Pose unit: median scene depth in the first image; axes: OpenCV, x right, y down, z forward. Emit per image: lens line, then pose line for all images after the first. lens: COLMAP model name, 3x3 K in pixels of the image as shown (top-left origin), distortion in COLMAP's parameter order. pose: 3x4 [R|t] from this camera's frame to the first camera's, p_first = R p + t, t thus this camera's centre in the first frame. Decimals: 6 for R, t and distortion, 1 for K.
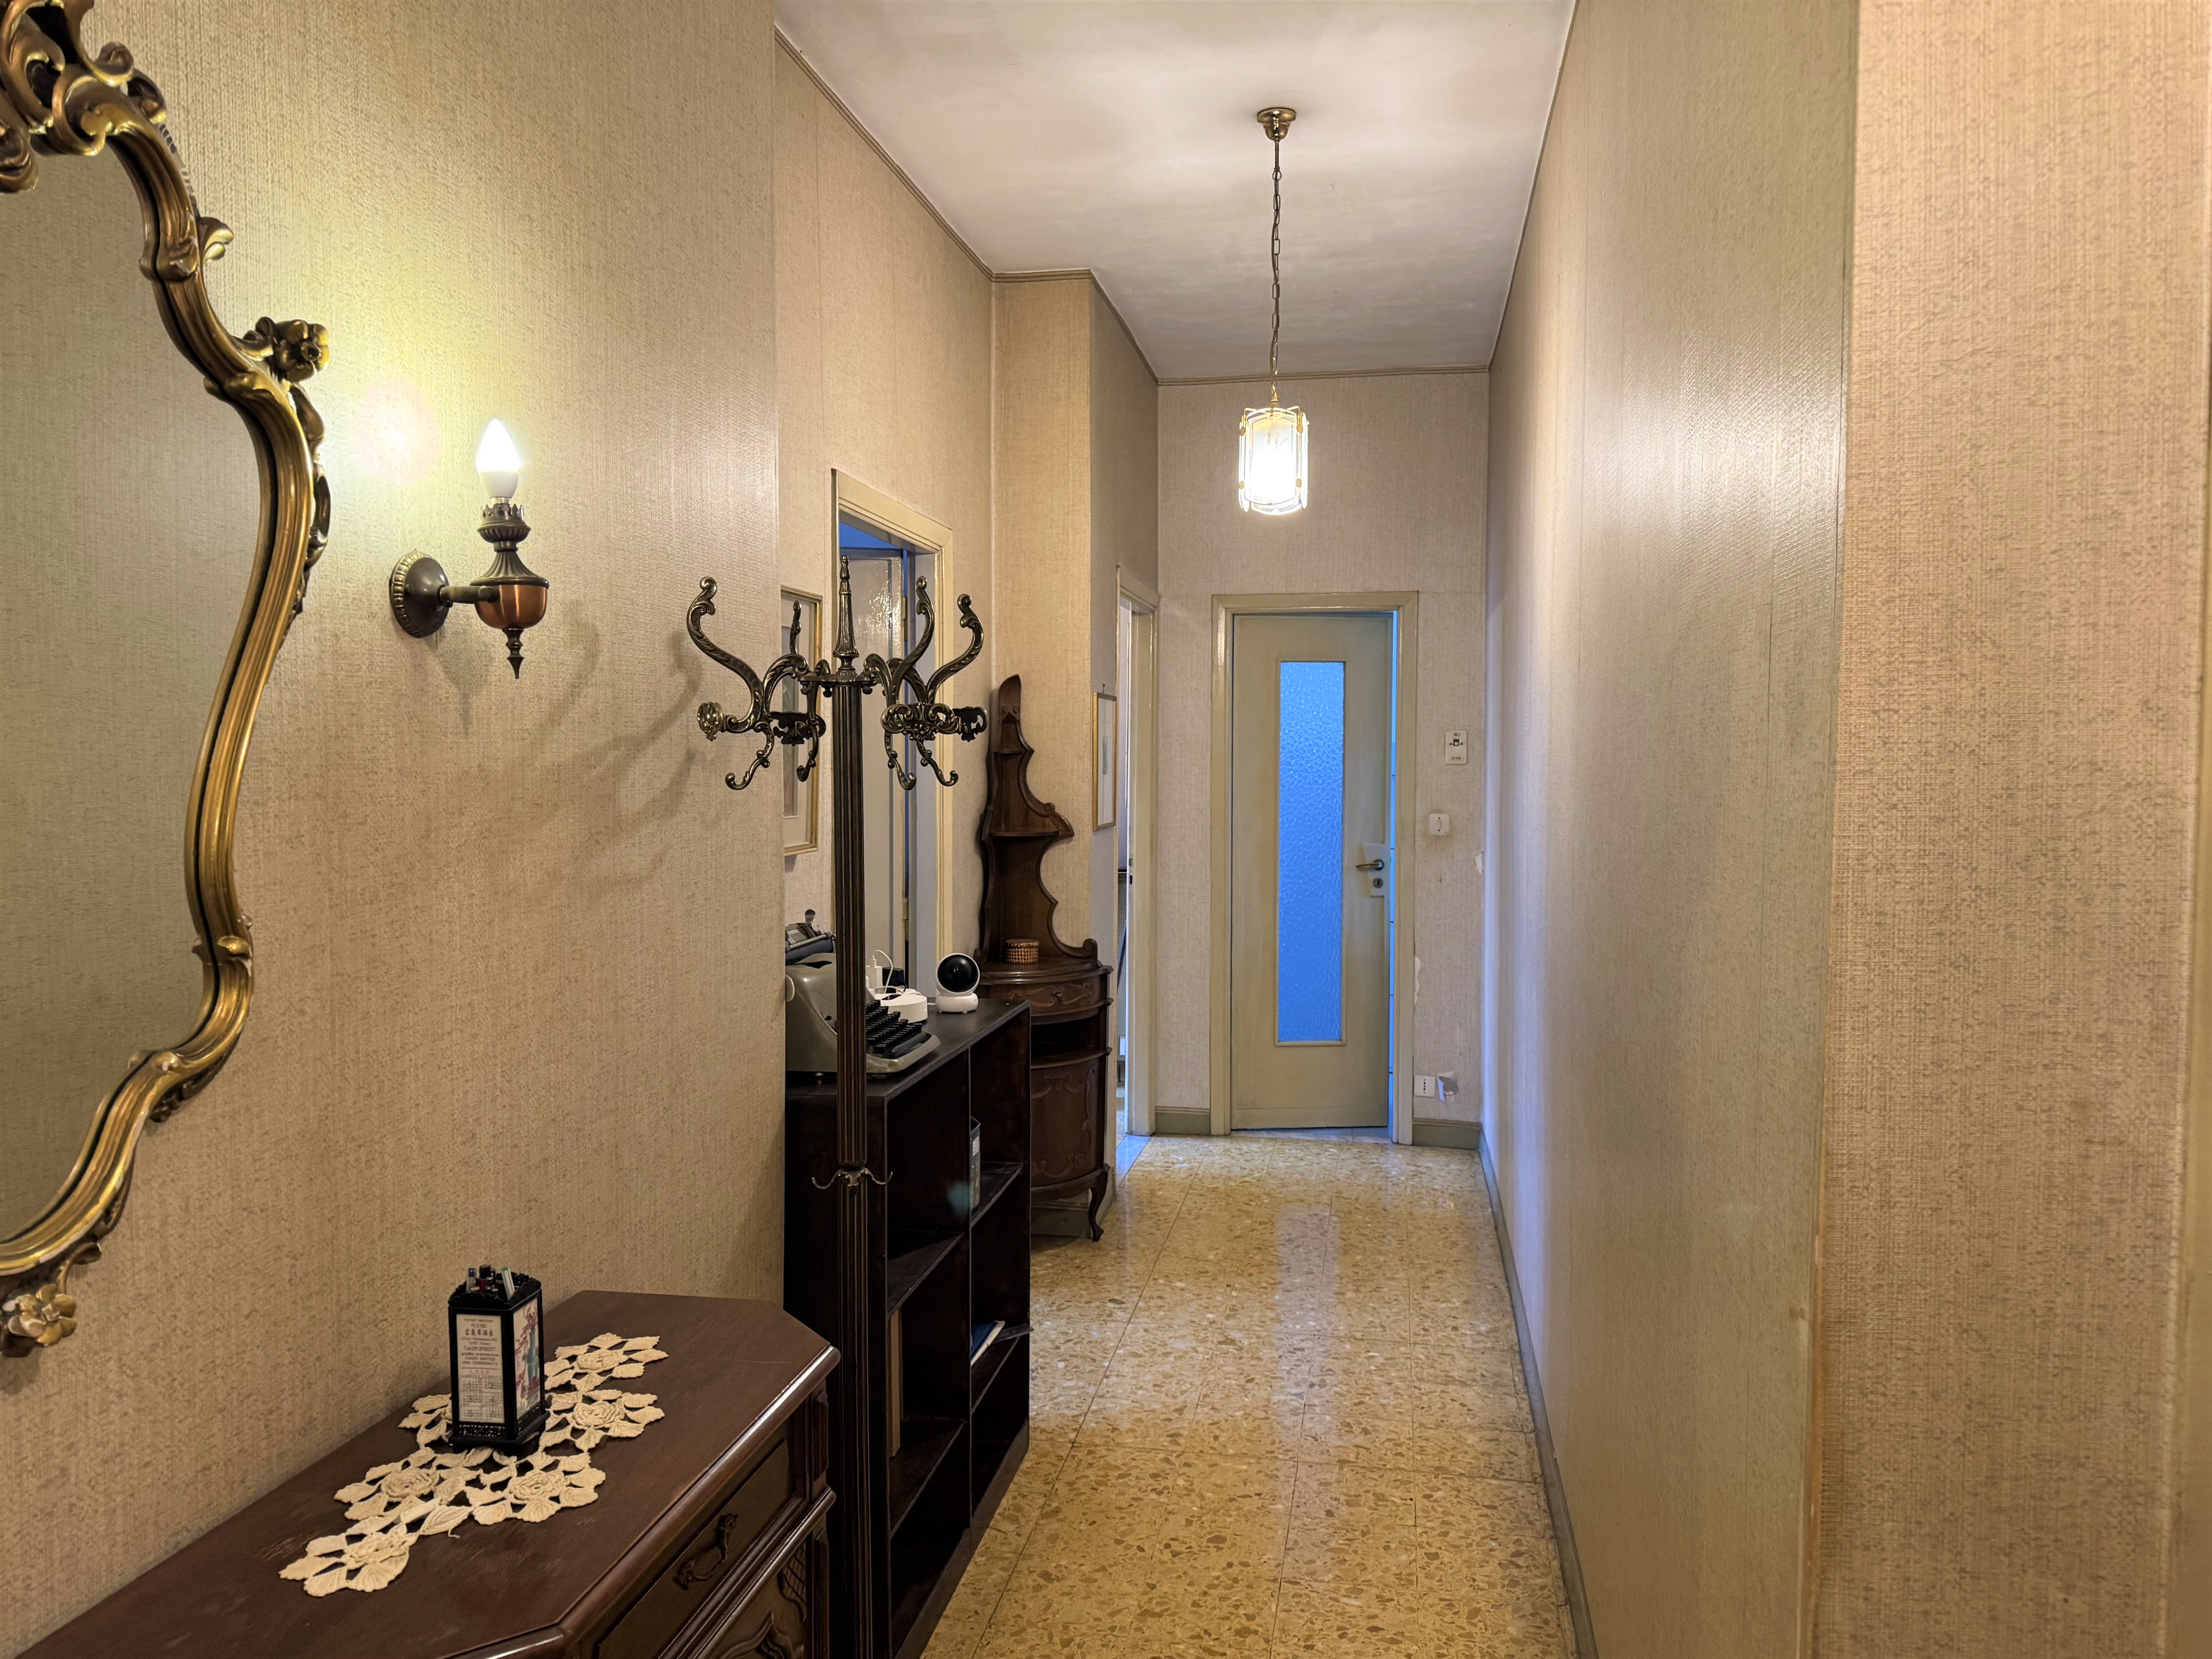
lens RADIAL K [[1559.9, 0, 1106.3], [0, 1559.9, 831.5], [0, 0, 1]] dist [0.000441, 0.000018]
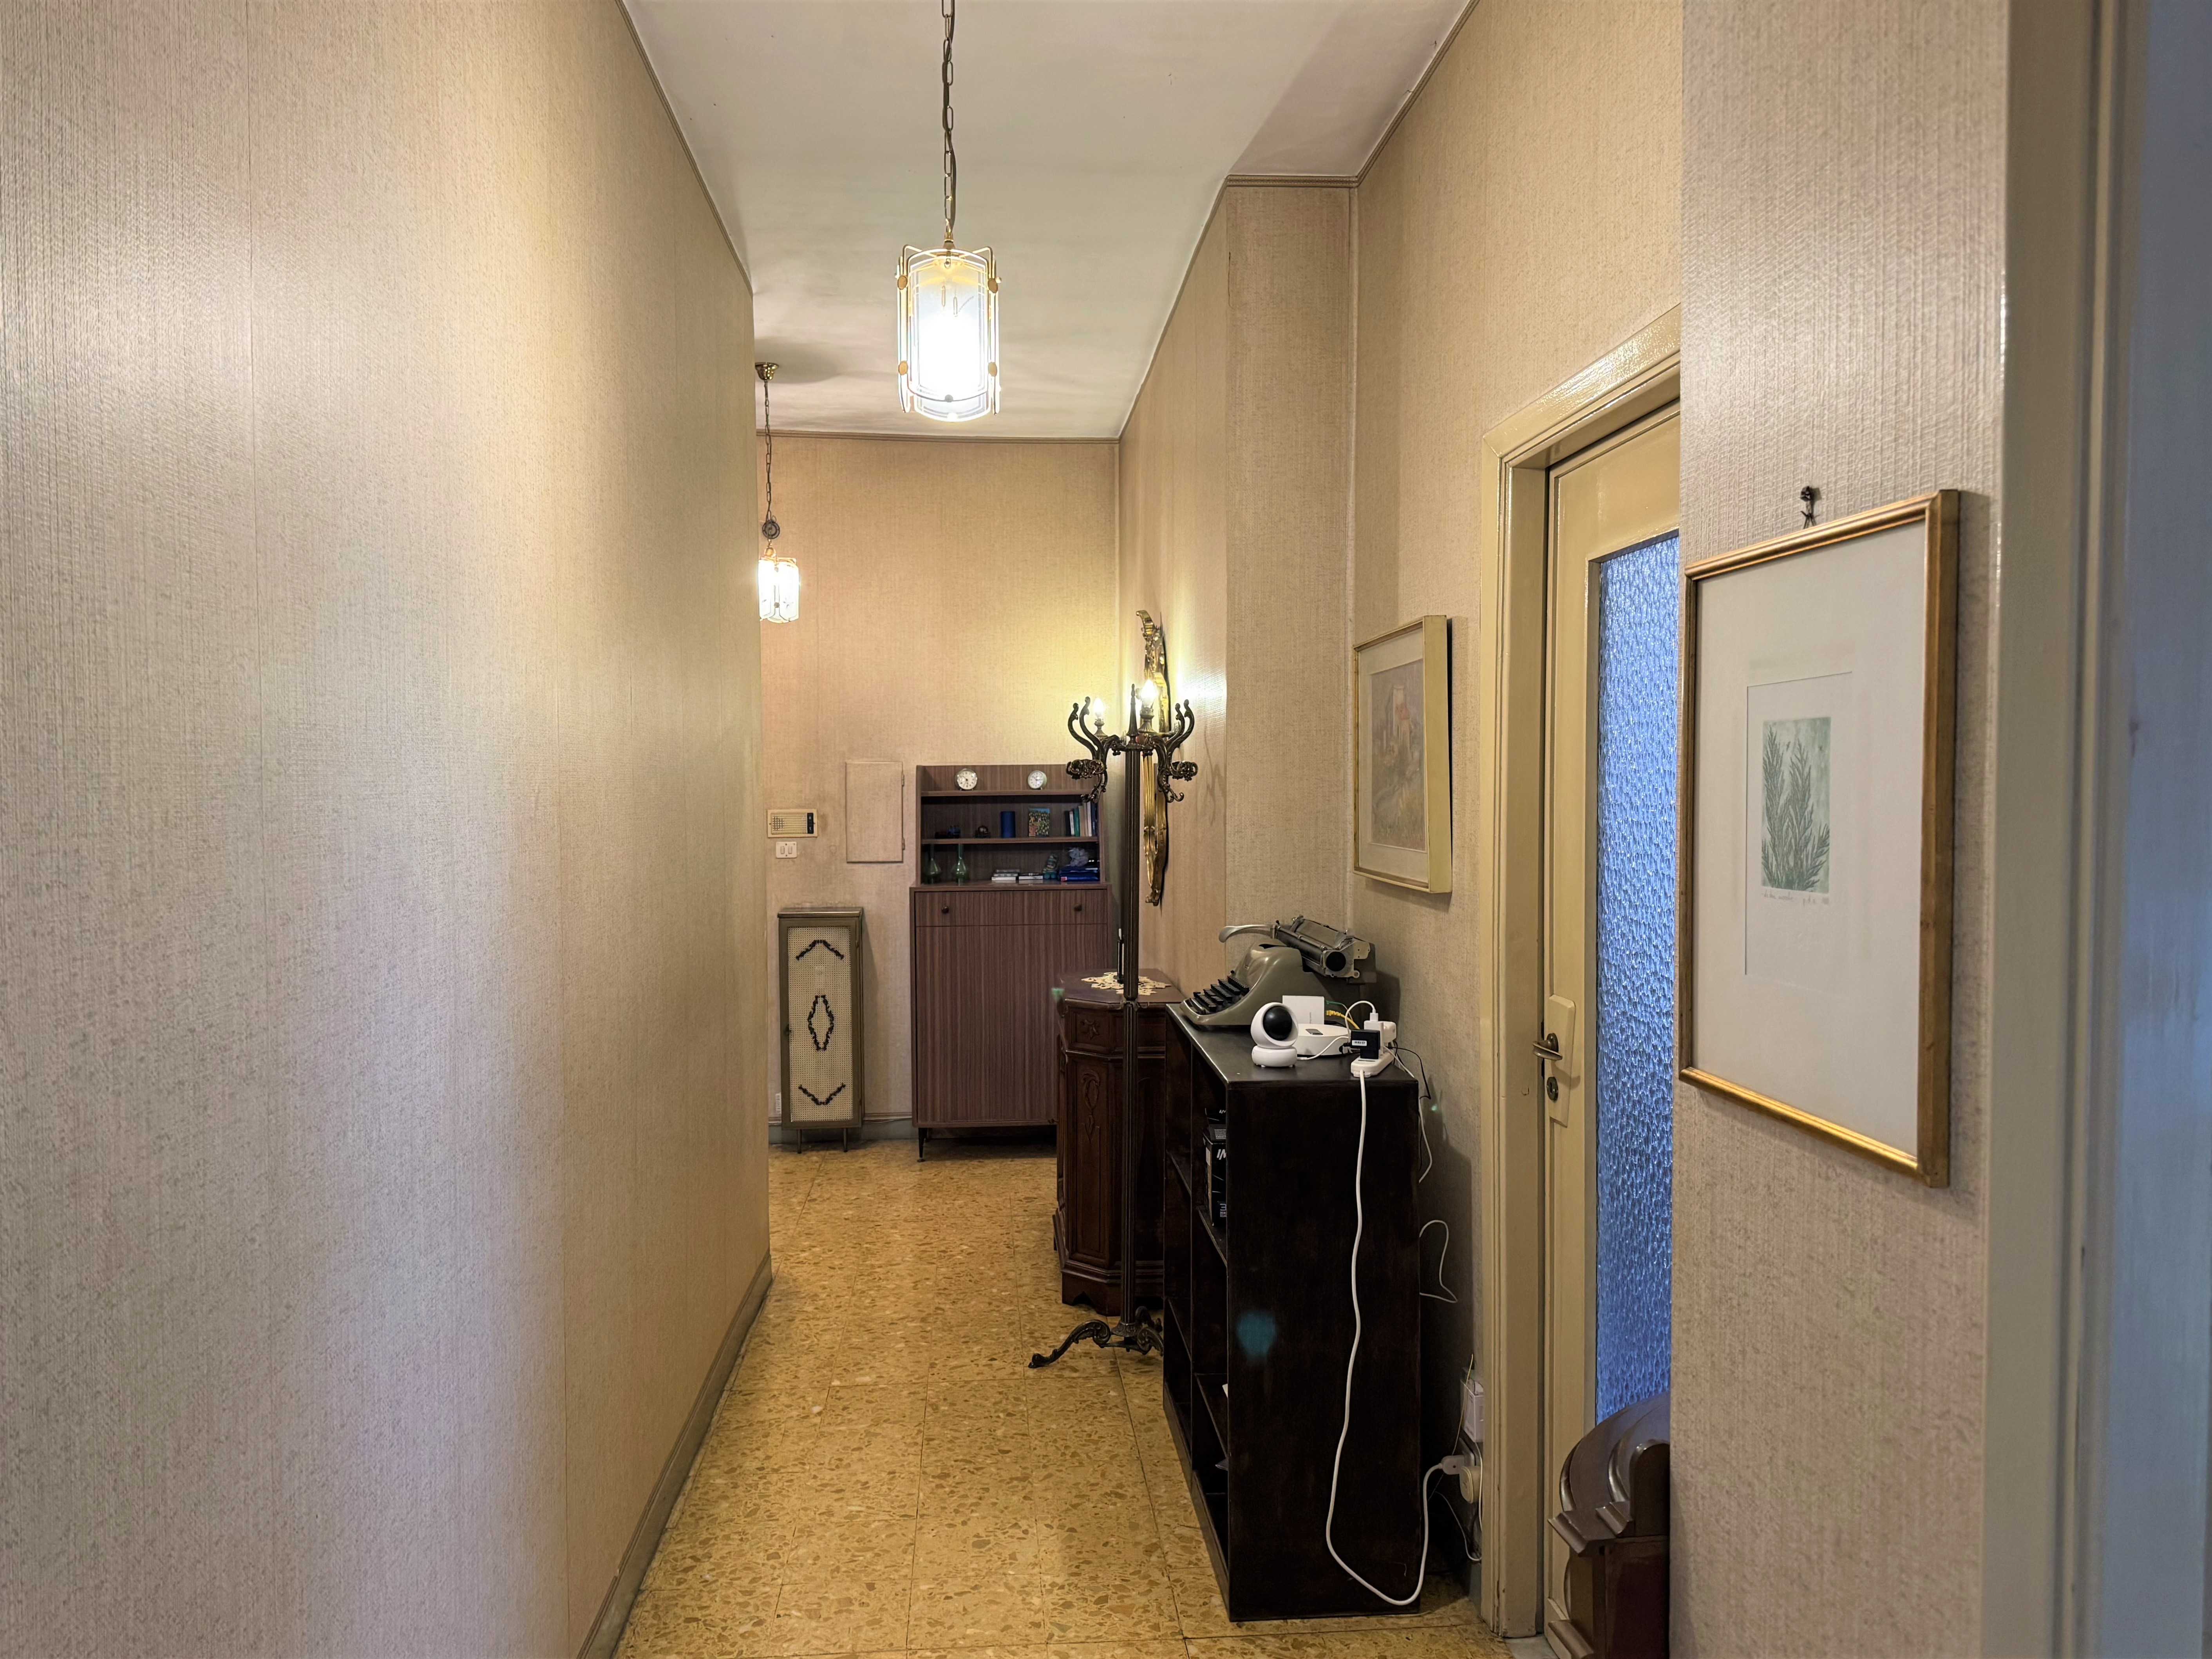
lens RADIAL K [[1560.1, 0, 1105.7], [0, 1560.1, 828.1], [0, 0, 1]] dist [0.000441, 0.000018]
pose [[-0.964232, 0.006332, -0.264985, 0.264898], [-0.016451, 0.996358, 0.083669, -0.108984], [0.264550, 0.085036, -0.960616, 1.993224]]
